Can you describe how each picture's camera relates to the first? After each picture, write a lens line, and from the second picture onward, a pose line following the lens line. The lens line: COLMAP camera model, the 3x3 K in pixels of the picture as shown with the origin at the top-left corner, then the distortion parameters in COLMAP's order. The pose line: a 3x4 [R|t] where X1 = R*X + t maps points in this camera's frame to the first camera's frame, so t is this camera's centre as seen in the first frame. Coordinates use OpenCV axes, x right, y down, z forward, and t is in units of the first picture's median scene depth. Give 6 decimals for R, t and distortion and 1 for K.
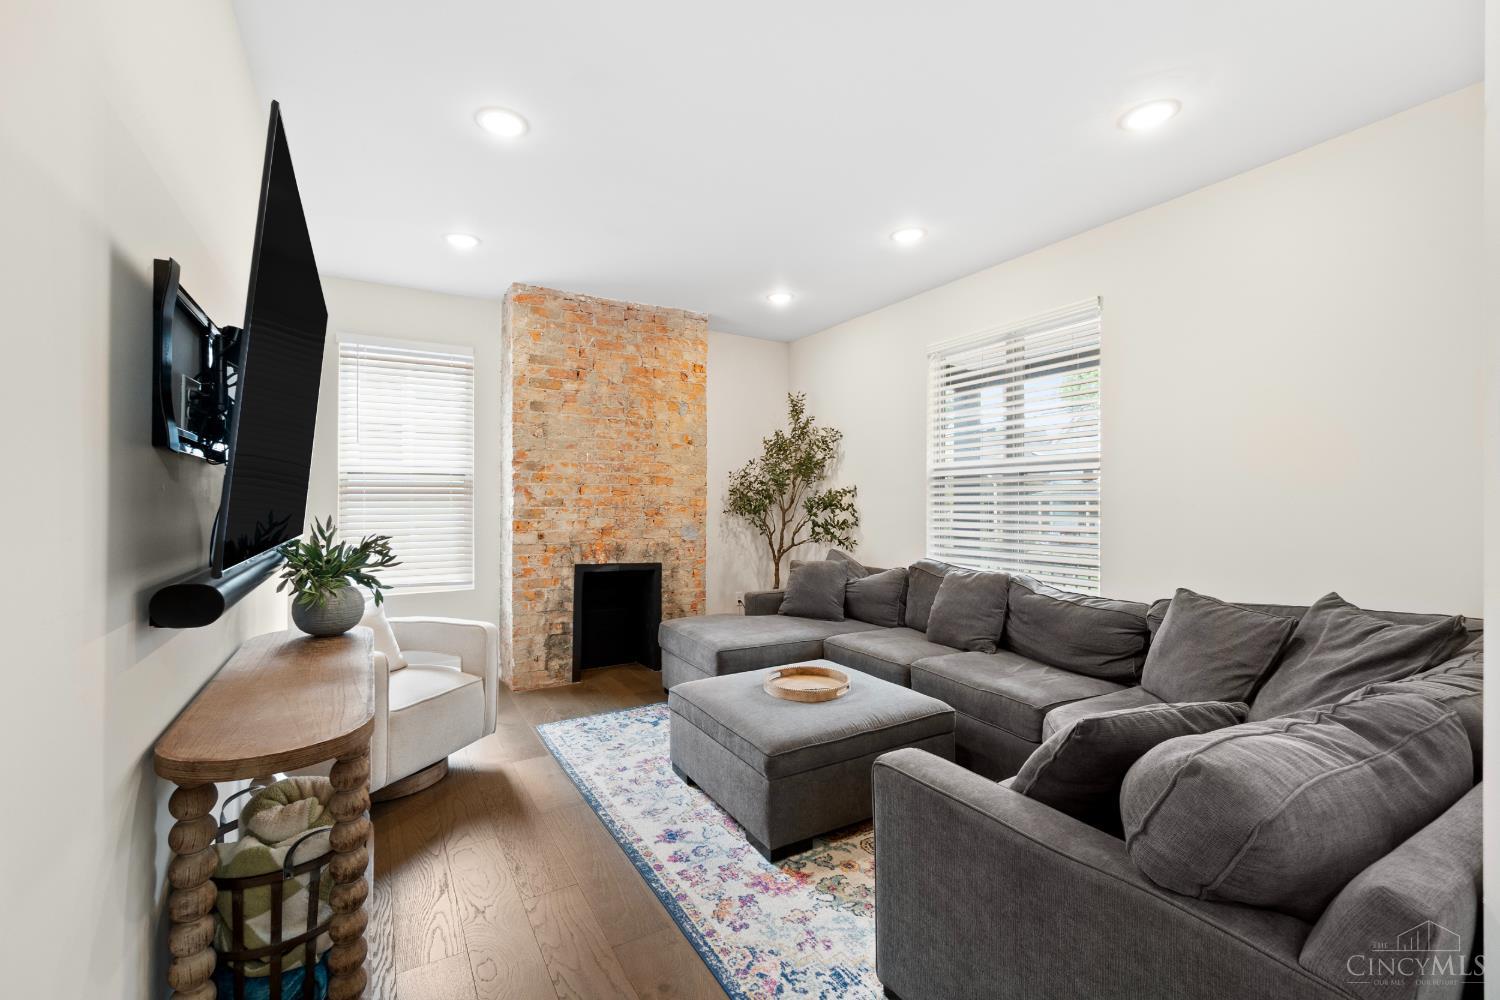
lens RADIAL K [[642.7, 0, 760.9], [0, 642.7, 503.6], [0, 0, 1]] dist [-0.003556, 0.000024]
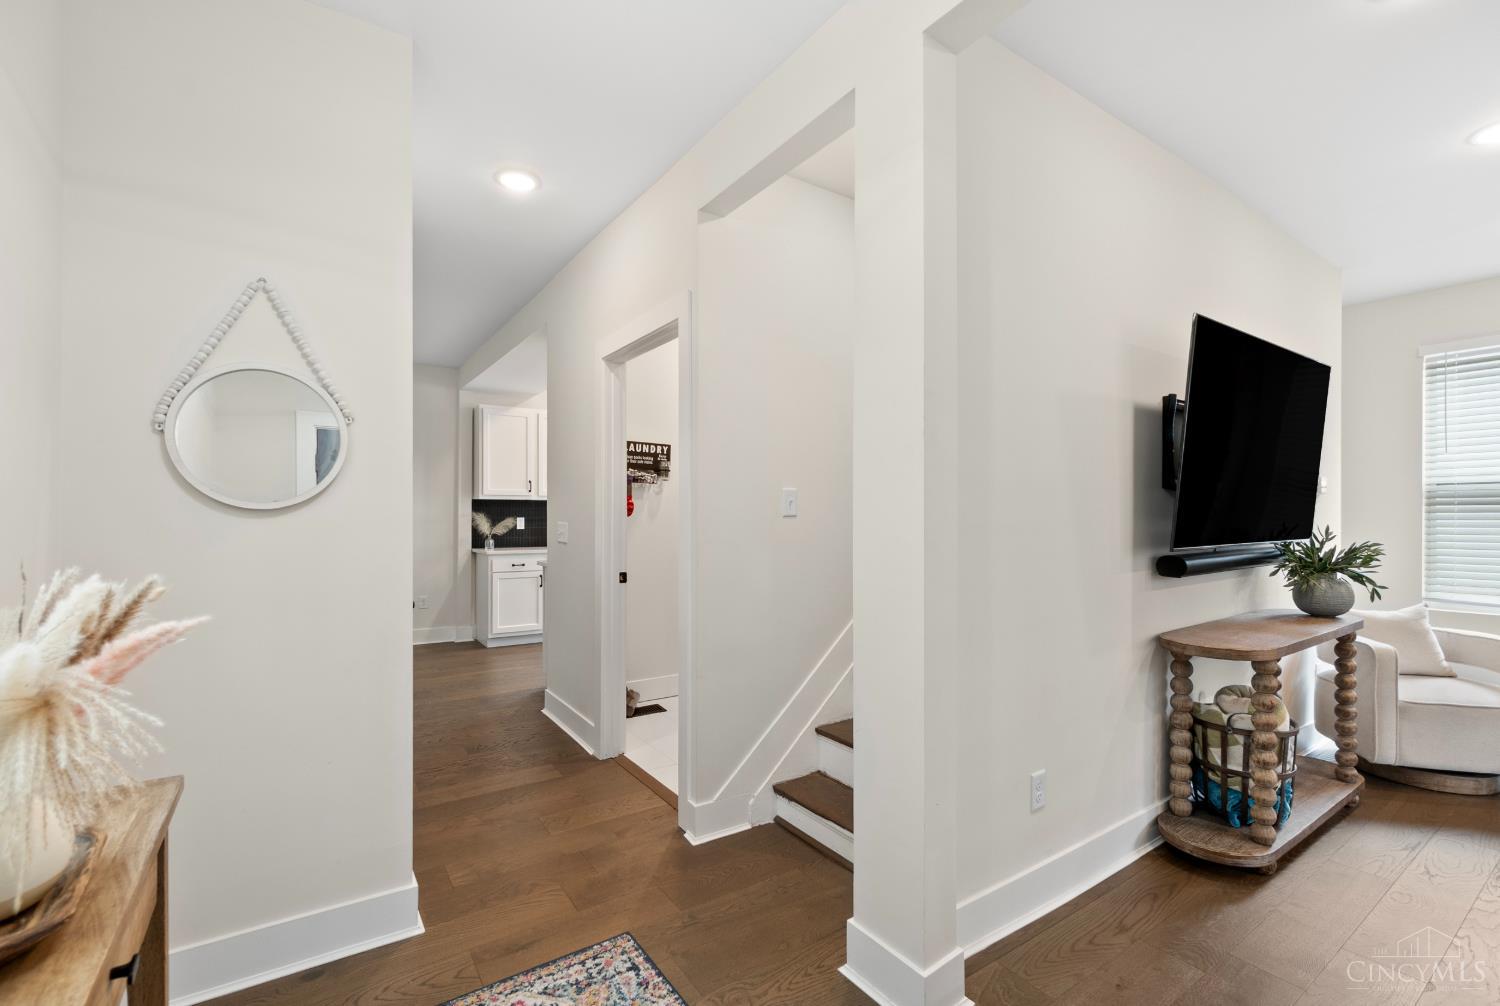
lens RADIAL K [[658.2, 0, 754.8], [0, 658.2, 514.8], [0, 0, 1]] dist [-0.001598, -0.000154]
pose [[0.074786, -0.003988, -0.997192, 0.916729], [0.003084, 0.999988, -0.003768, -0.000153], [0.997195, -0.002794, 0.074798, -0.399616]]
